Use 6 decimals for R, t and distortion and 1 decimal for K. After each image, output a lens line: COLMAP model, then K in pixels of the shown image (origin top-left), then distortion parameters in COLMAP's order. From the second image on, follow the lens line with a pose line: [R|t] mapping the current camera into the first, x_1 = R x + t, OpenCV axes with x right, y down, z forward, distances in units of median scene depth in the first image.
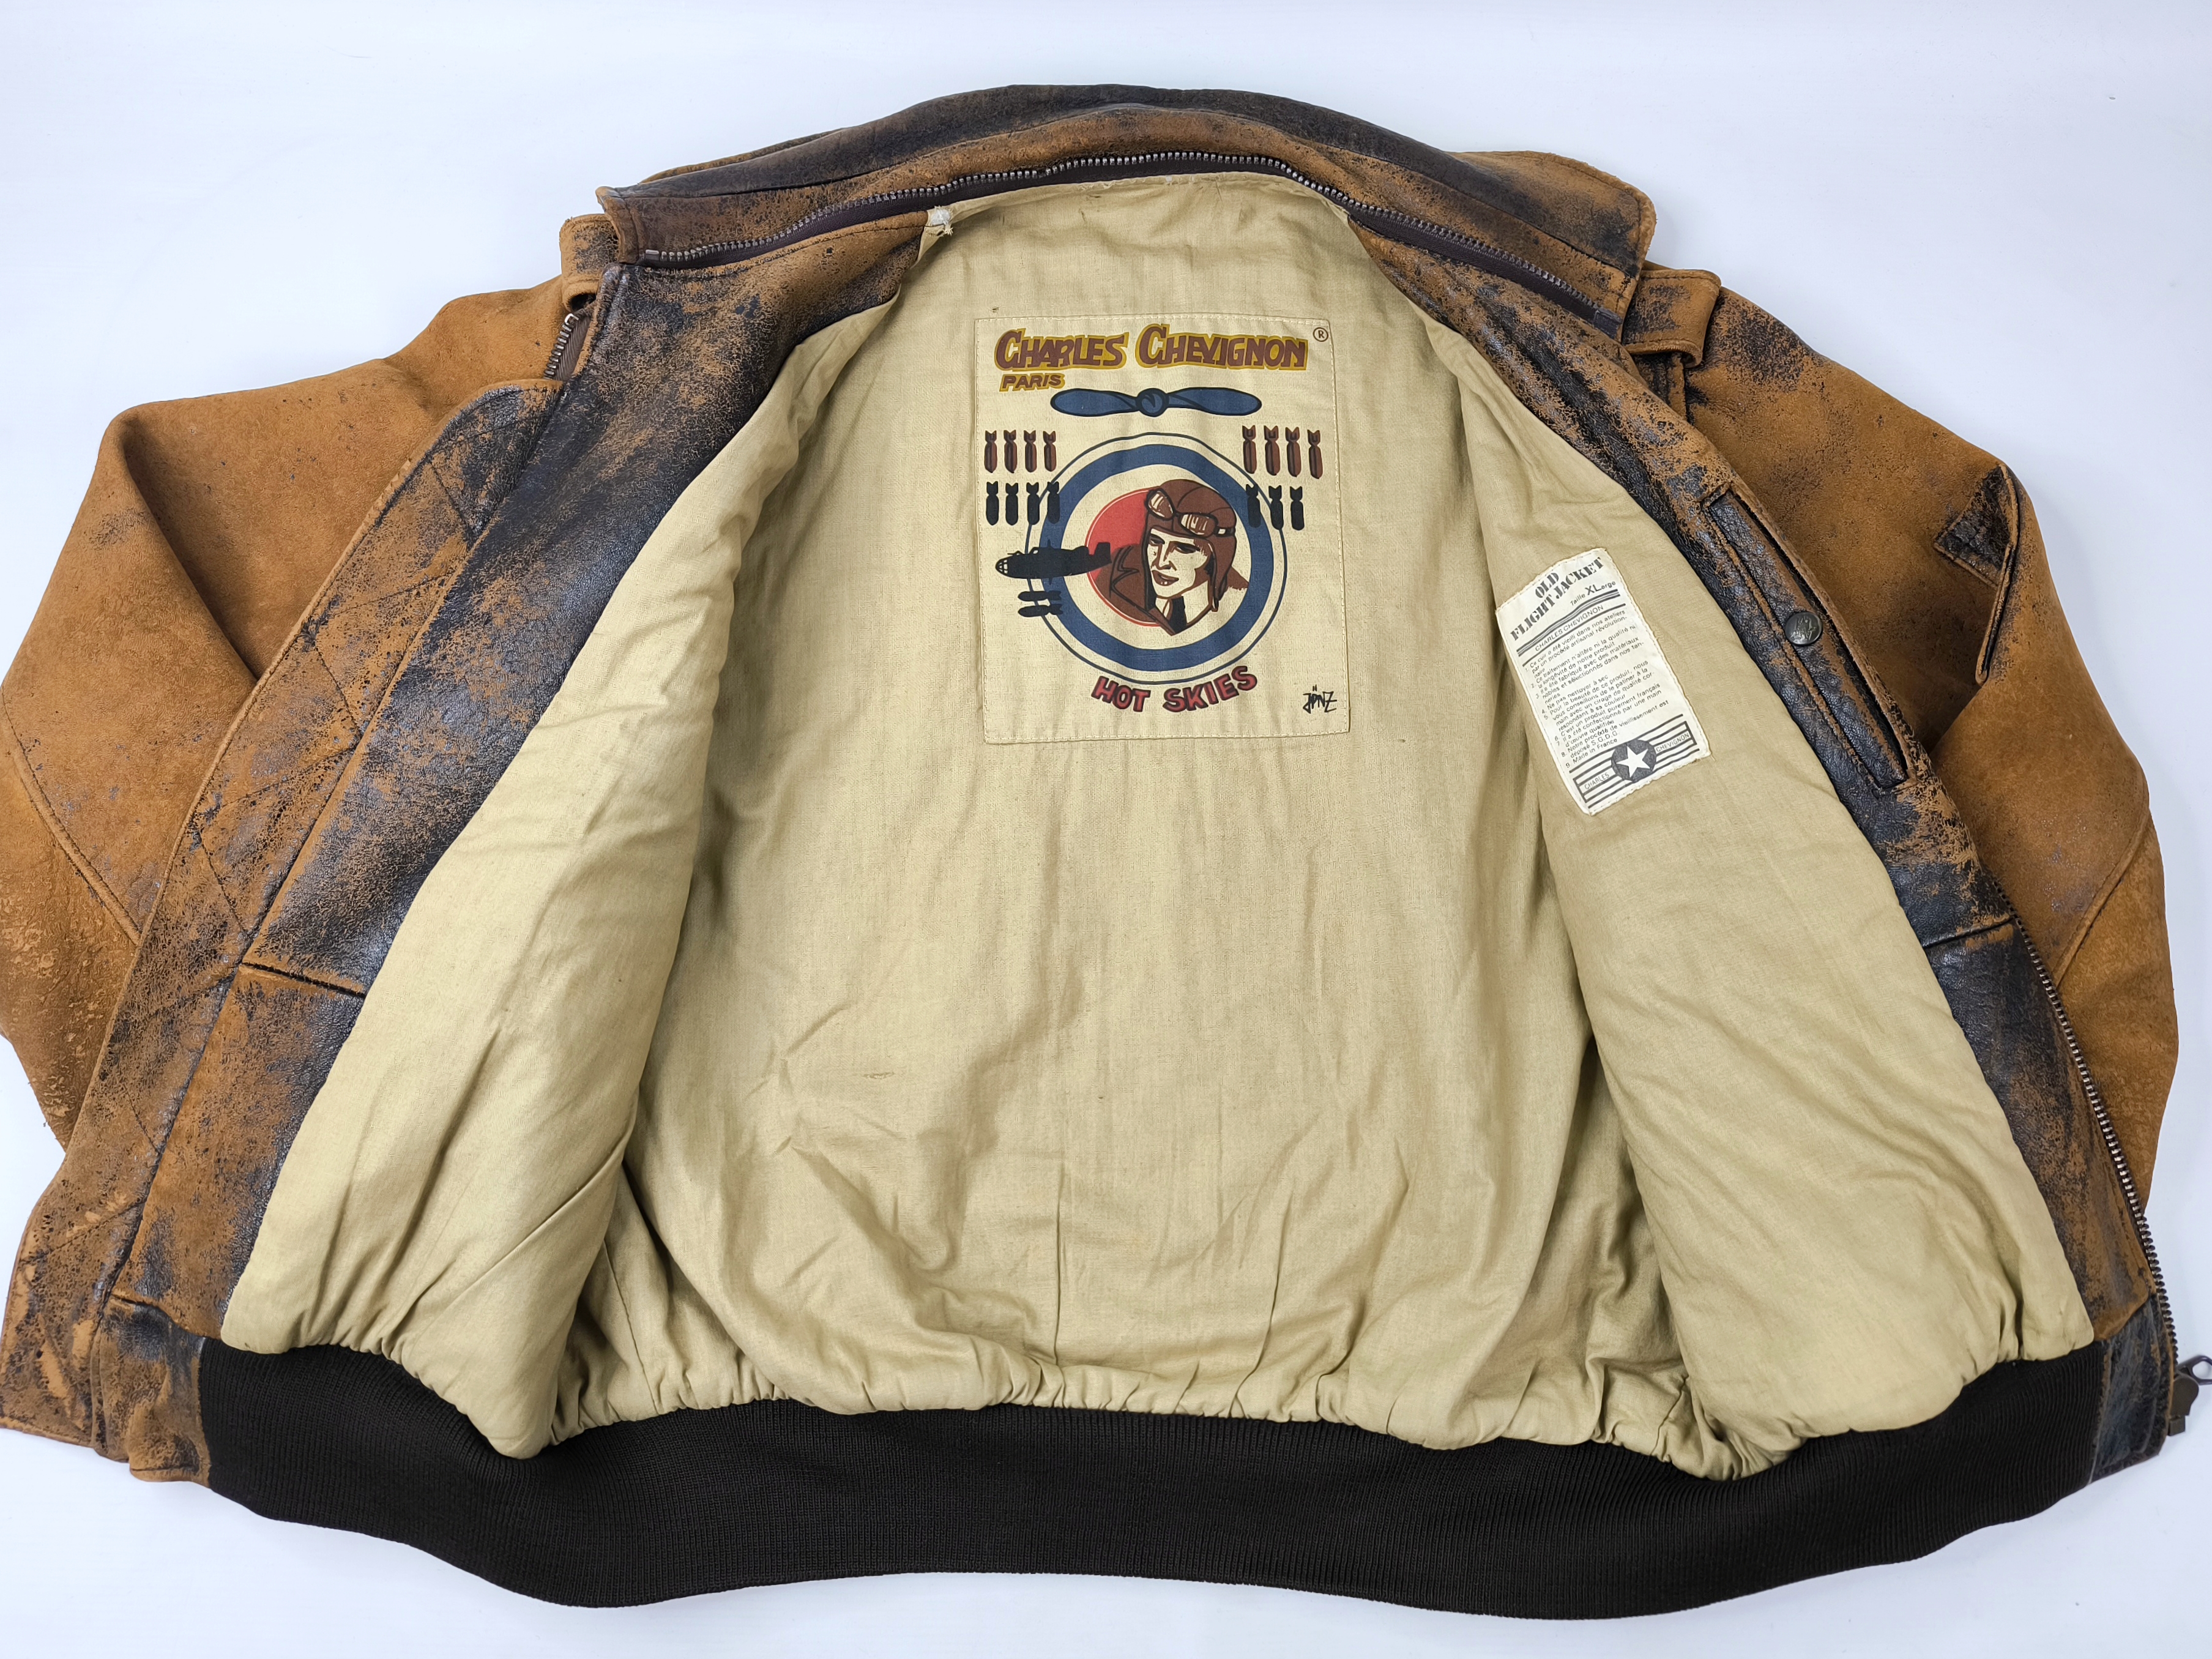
lens RADIAL K [[1551.5, 0, 1158.2], [0, 1551.5, 807.9], [0, 0, 1]] dist [0.000189, -0.014846]
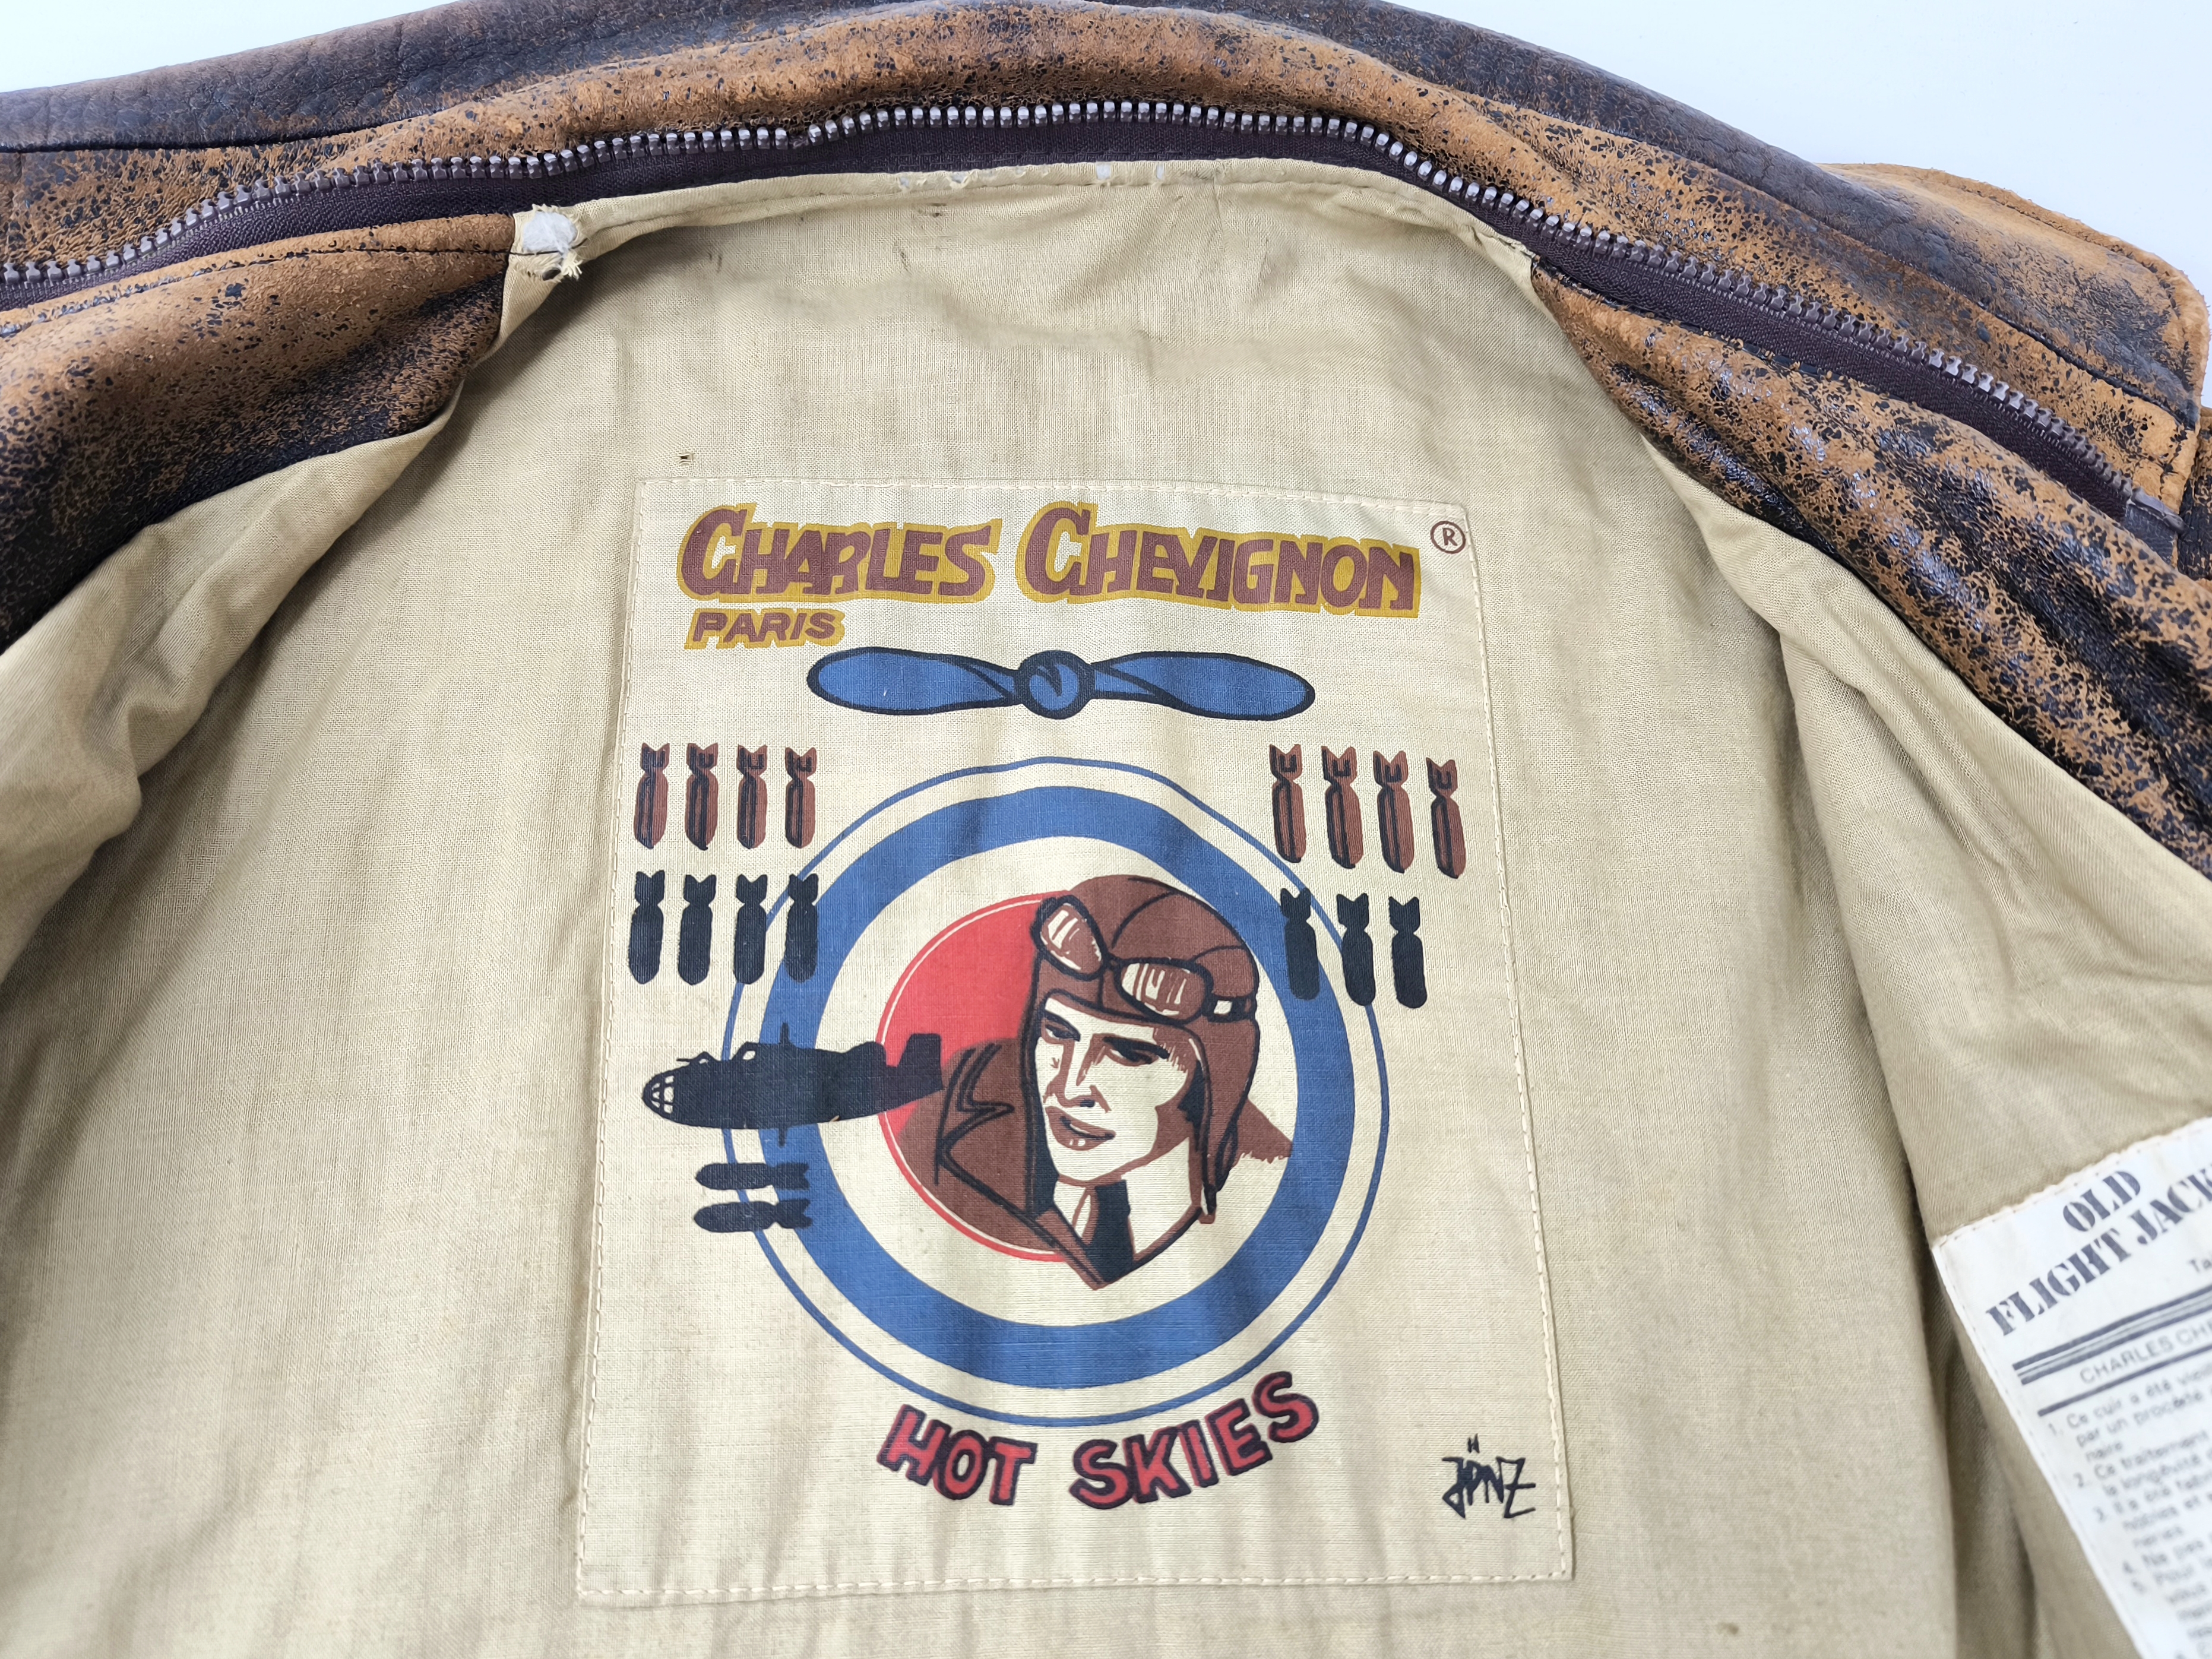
lens RADIAL K [[1551.4, 0, 1101.5], [0, 1551.4, 831.6], [0, 0, 1]] dist [0.000189, -0.014846]
pose [[0.998902, 0.020662, 0.042041, -0.008069], [-0.015507, 0.992721, -0.119432, -0.177091], [-0.044203, 0.118649, 0.991952, 0.607073]]
